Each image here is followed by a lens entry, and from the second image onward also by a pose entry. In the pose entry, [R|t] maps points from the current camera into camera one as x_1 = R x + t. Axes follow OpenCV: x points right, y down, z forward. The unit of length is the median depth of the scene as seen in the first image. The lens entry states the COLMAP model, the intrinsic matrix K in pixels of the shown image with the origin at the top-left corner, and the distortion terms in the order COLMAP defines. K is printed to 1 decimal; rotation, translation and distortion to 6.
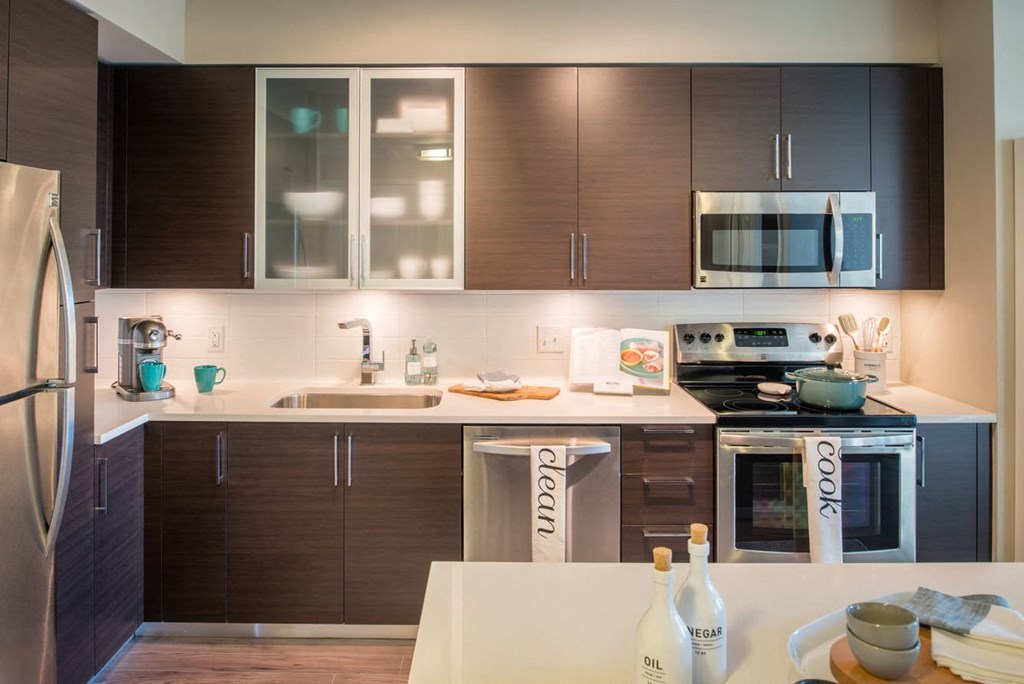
lens RADIAL K [[680.8, 0, 478.5], [0, 680.8, 340.0], [0, 0, 1]] dist [-0.001792, -0.000886]
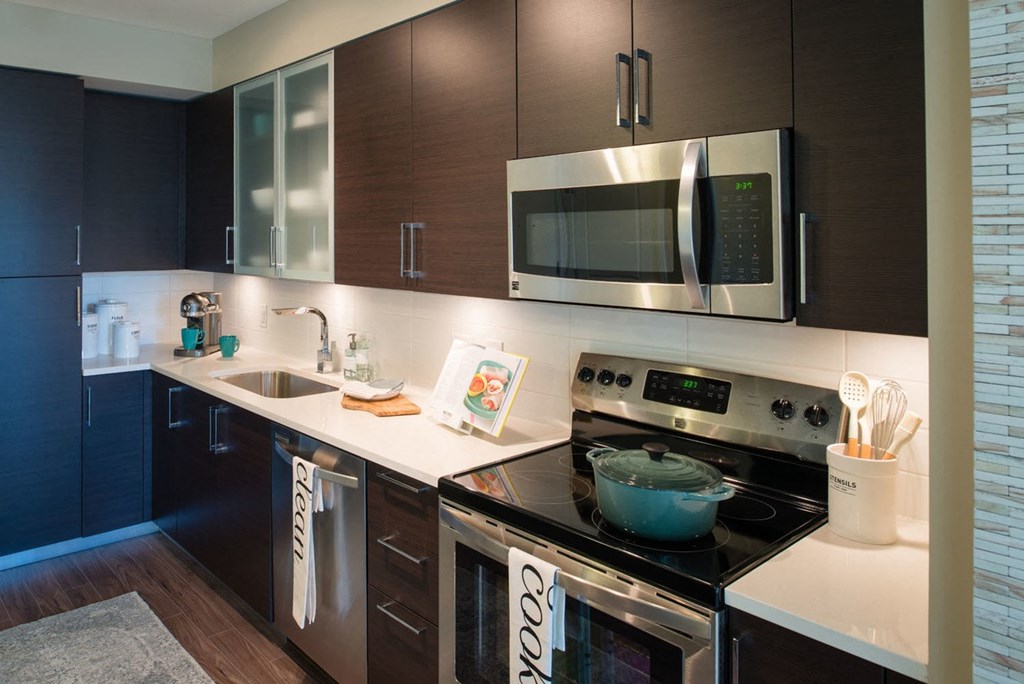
lens RADIAL K [[680.8, 0, 478.5], [0, 680.8, 340.0], [0, 0, 1]] dist [-0.001792, -0.000886]
pose [[0.673288, 0.110166, -0.731127, 0.819745], [-0.114271, 0.992461, 0.044313, -0.061520], [0.730496, 0.053712, 0.680801, 0.510522]]
